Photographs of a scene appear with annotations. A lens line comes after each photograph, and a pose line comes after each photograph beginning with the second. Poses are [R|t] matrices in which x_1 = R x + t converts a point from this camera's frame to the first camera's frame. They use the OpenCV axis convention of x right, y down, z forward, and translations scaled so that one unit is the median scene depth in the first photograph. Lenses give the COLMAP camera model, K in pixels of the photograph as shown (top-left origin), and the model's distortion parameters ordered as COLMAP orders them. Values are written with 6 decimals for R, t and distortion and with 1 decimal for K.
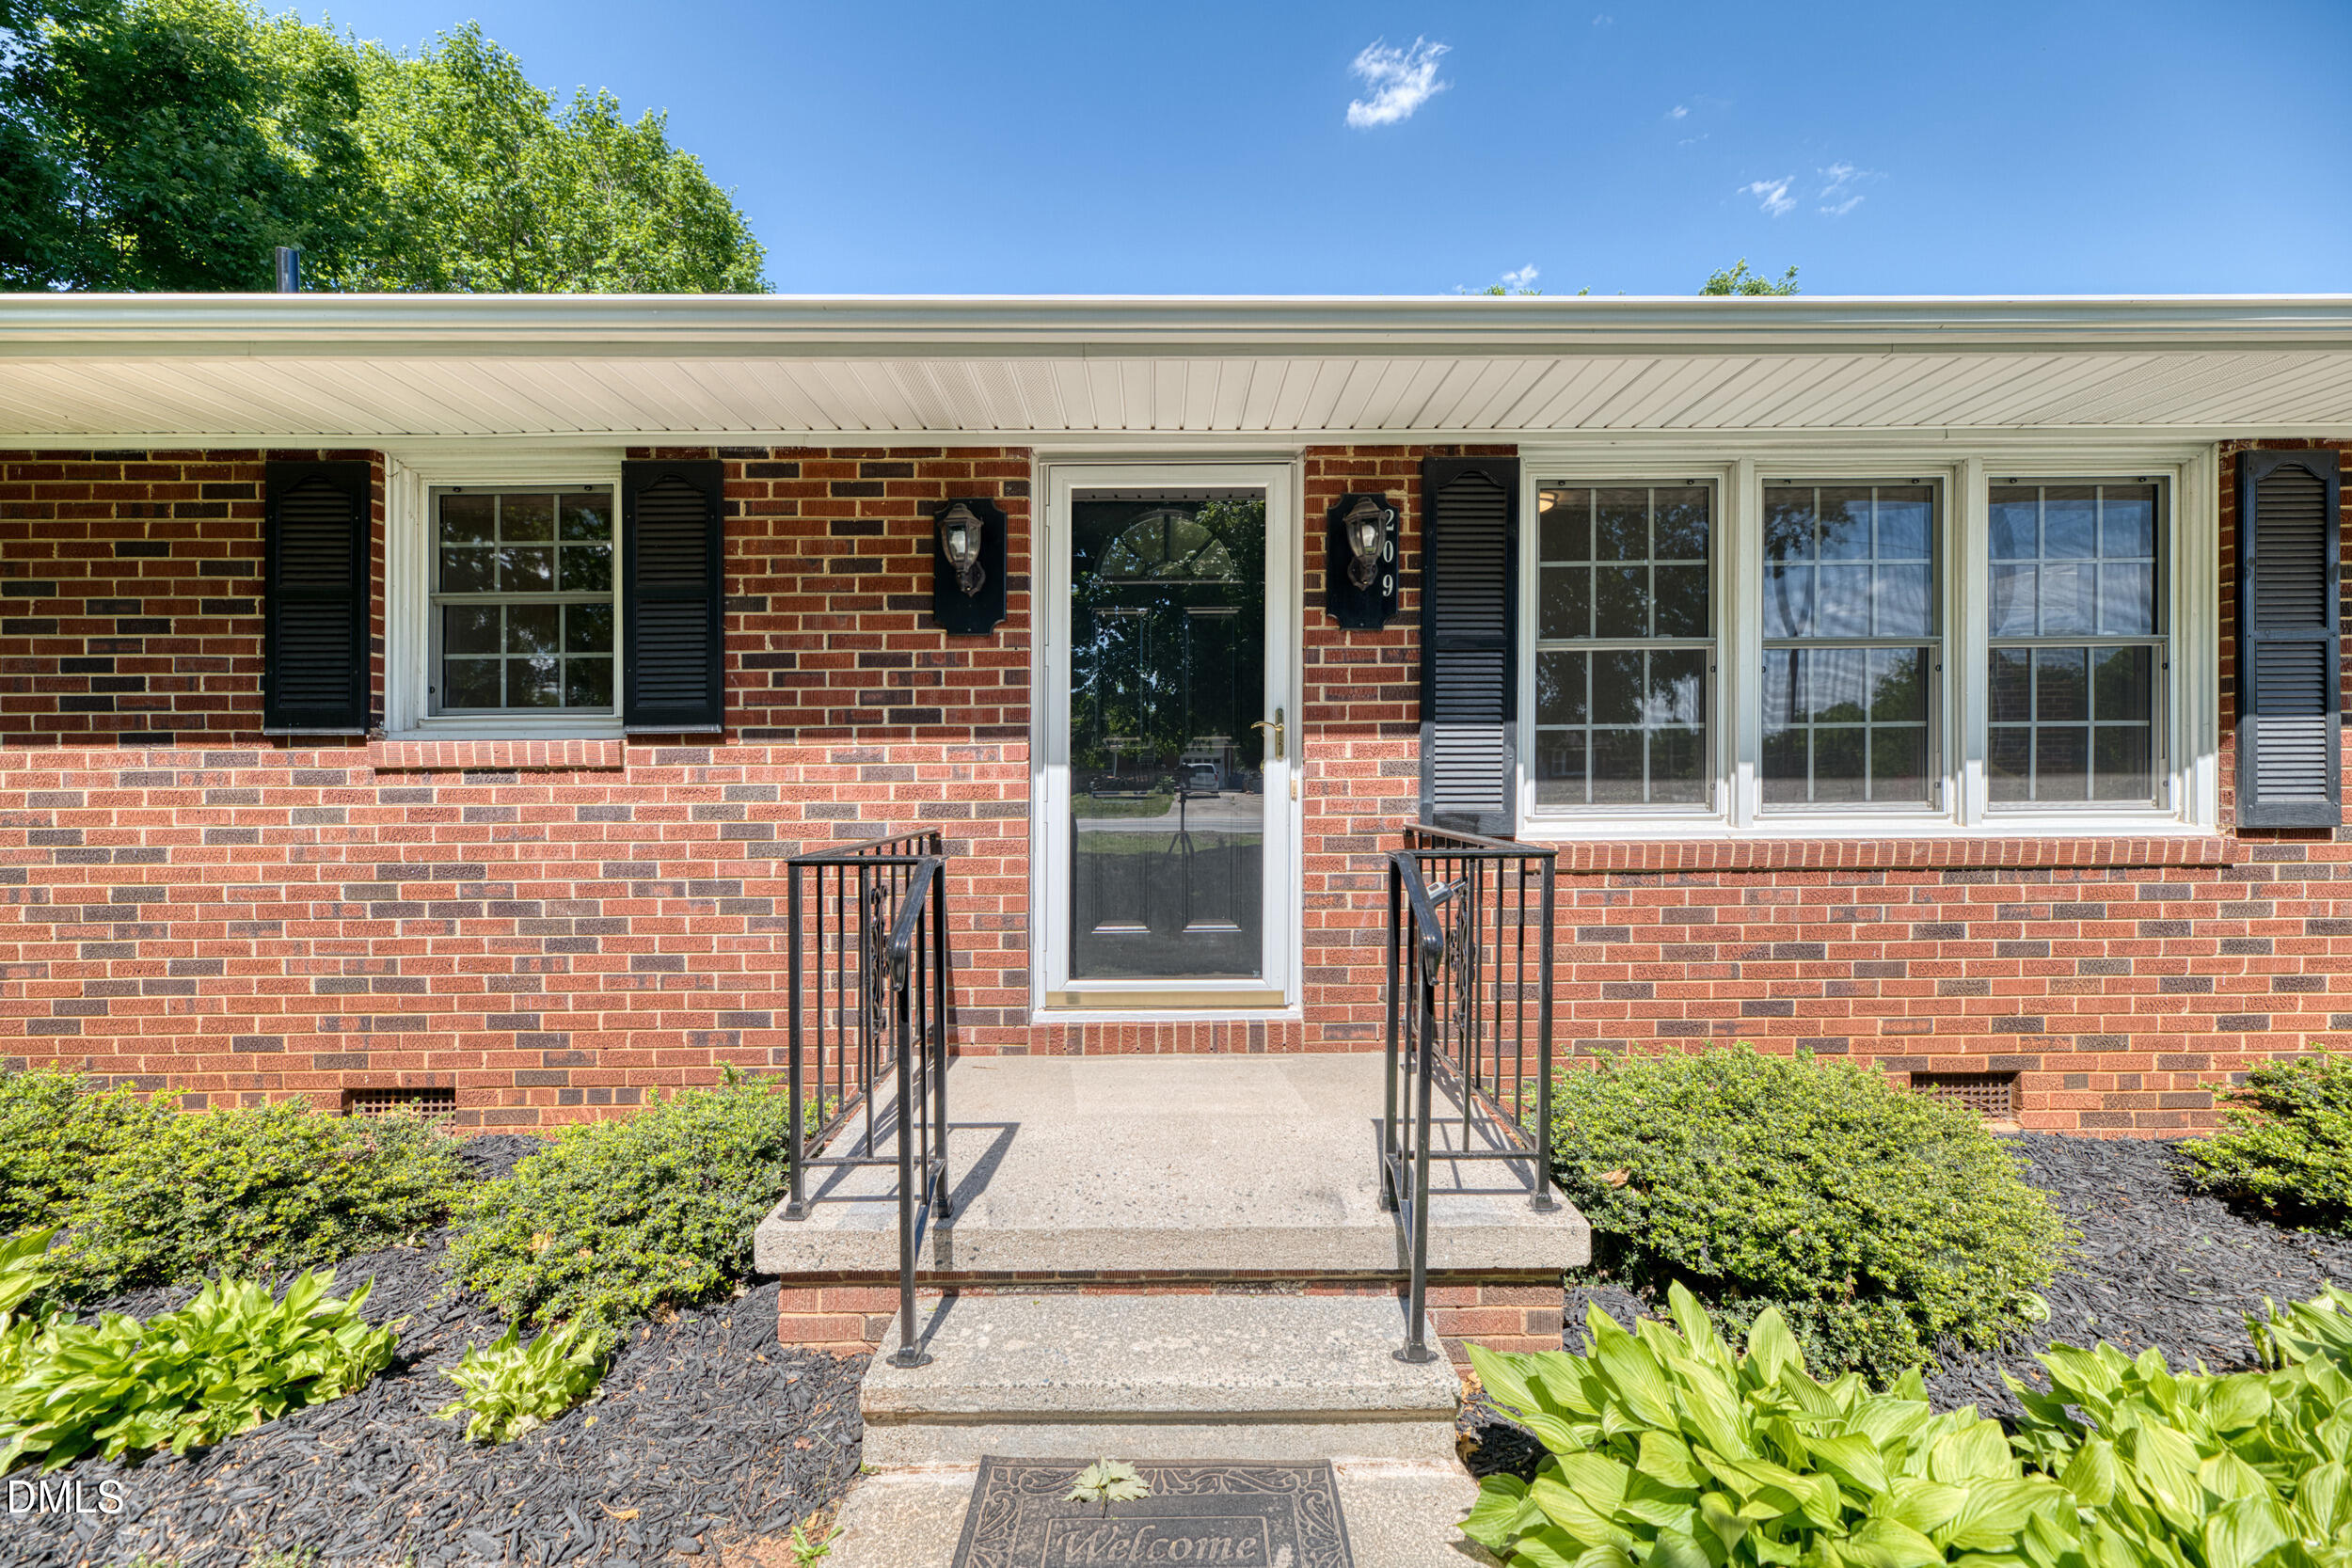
lens RADIAL K [[956.0, 0, 1191.6], [0, 956.0, 771.3], [0, 0, 1]] dist [0.013349, 0.000198]
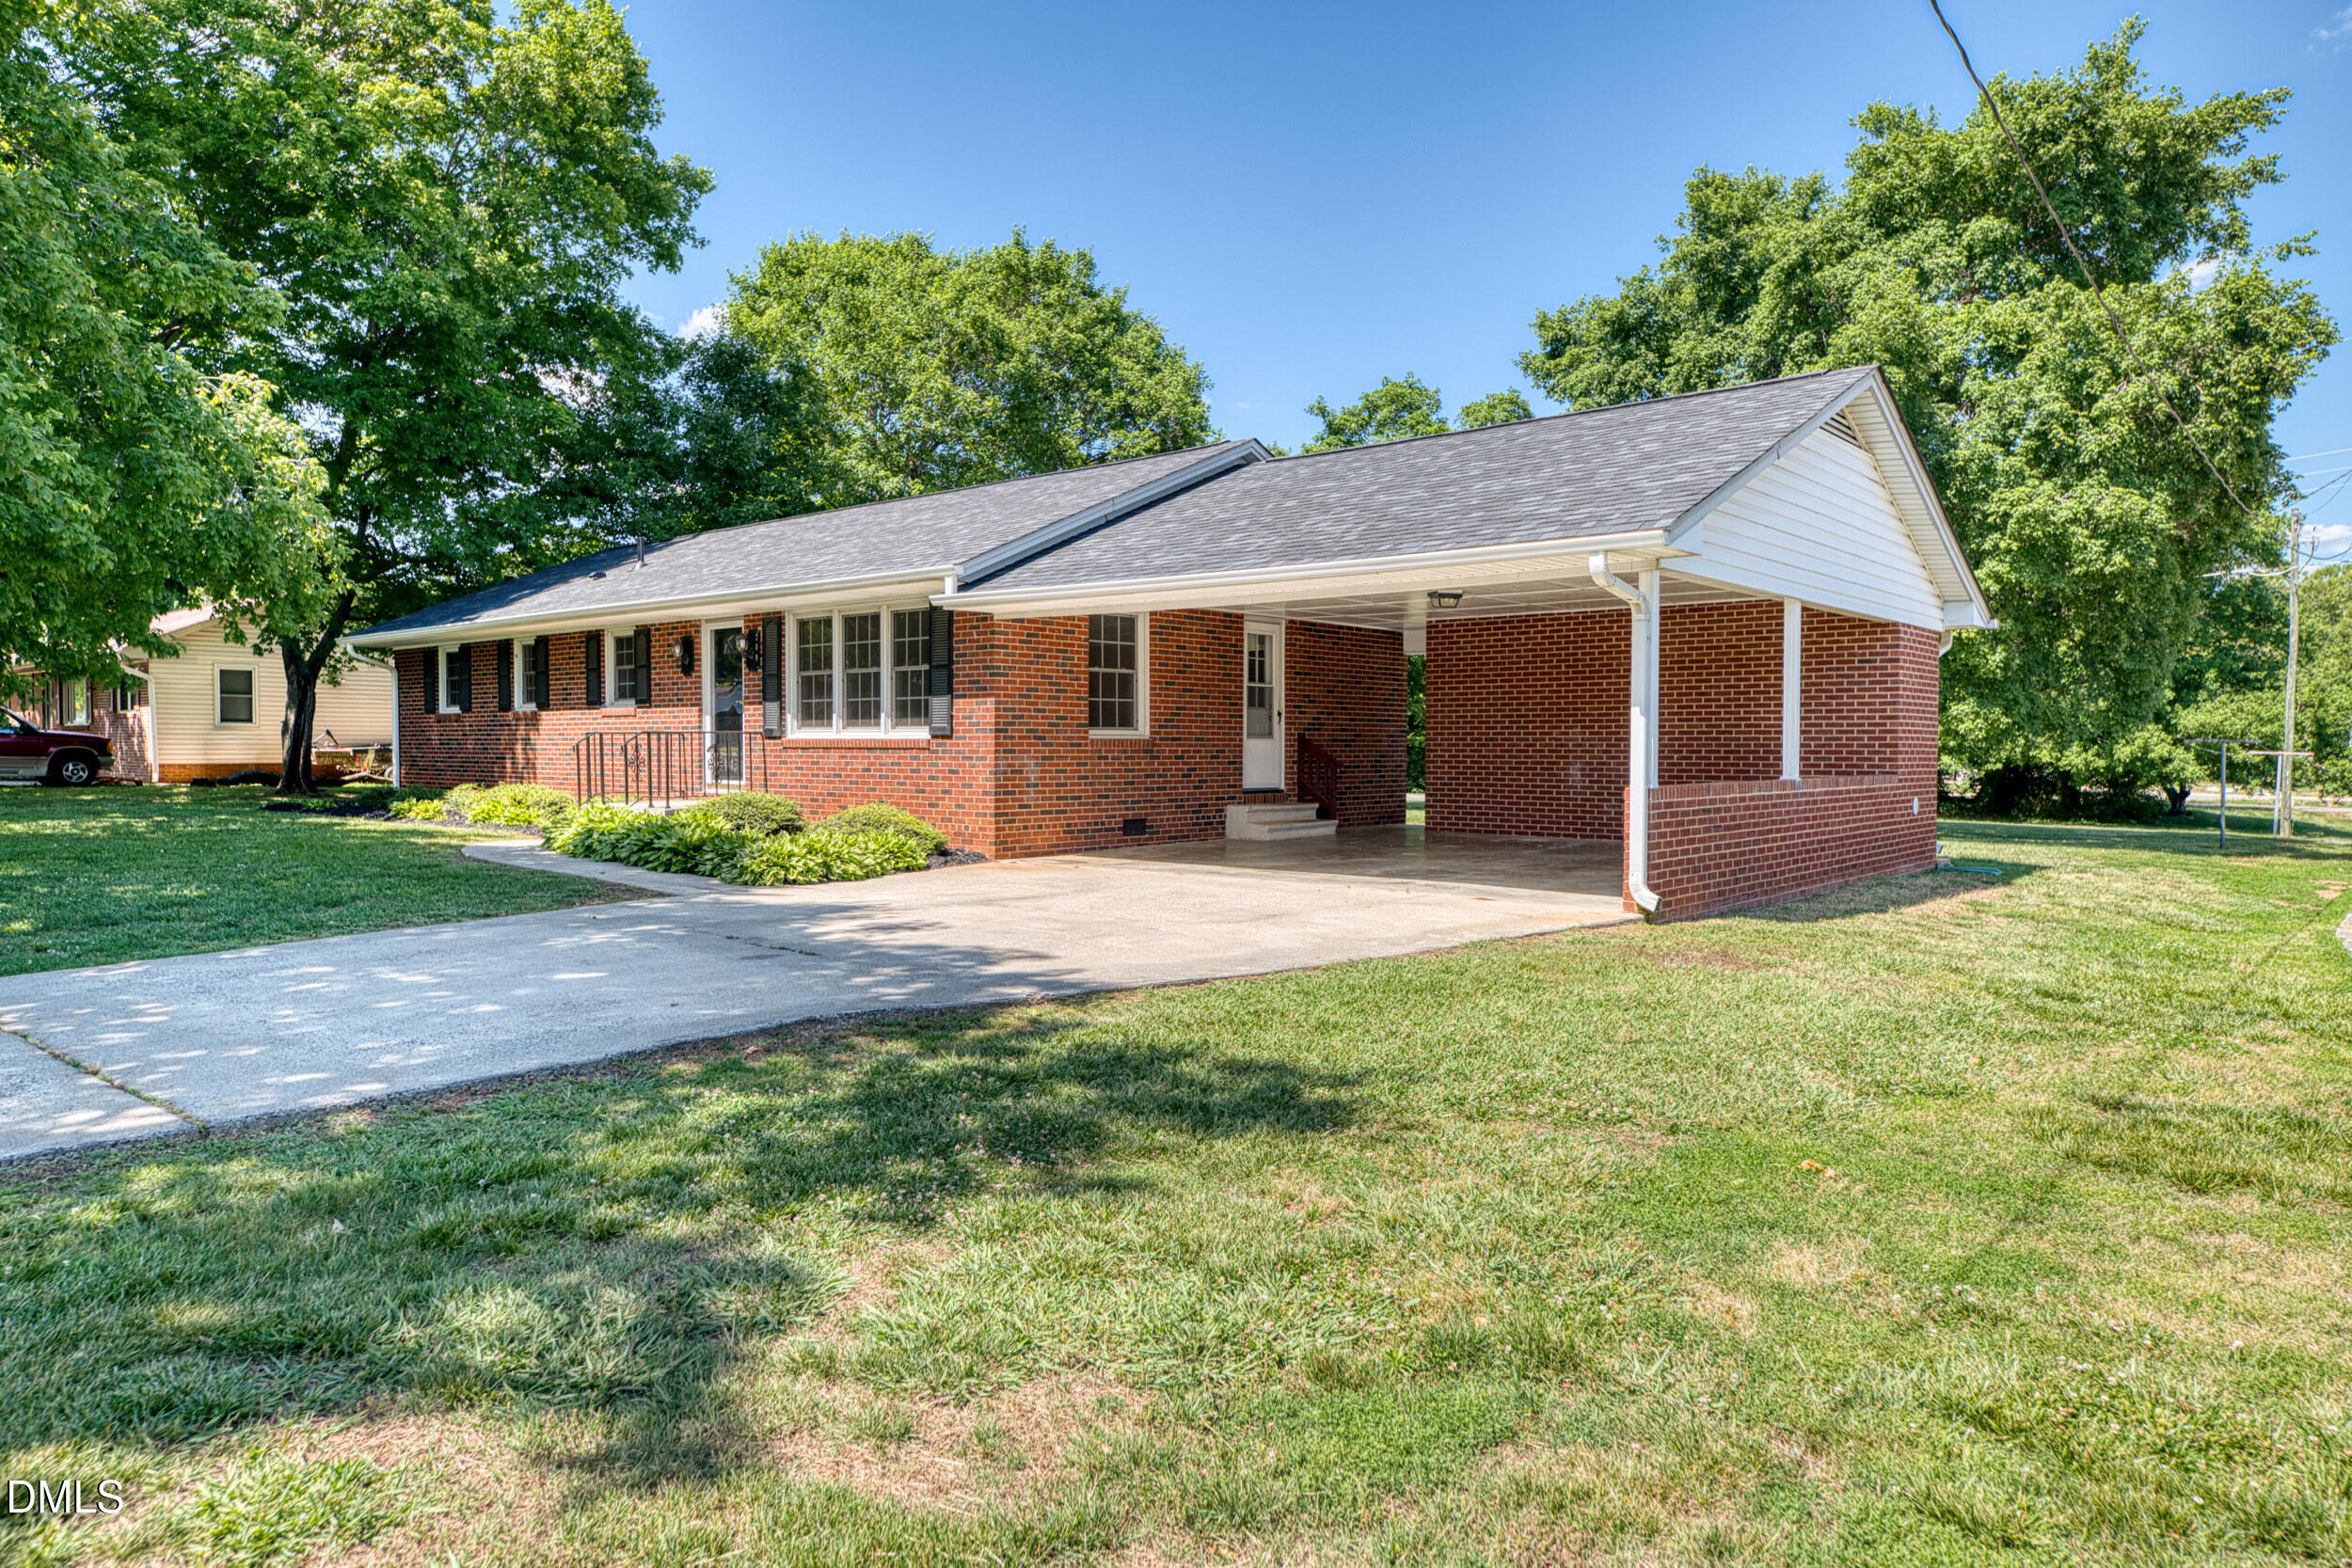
lens RADIAL K [[1500.3, 0, 1163.0], [0, 1500.3, 781.3], [0, 0, 1]] dist [0.005296, 0.002045]
pose [[0.742932, 0.025018, -0.668900, 4.491125], [-0.004352, 0.999461, 0.032548, 0.047971], [0.669353, -0.021270, 0.742640, -1.785697]]
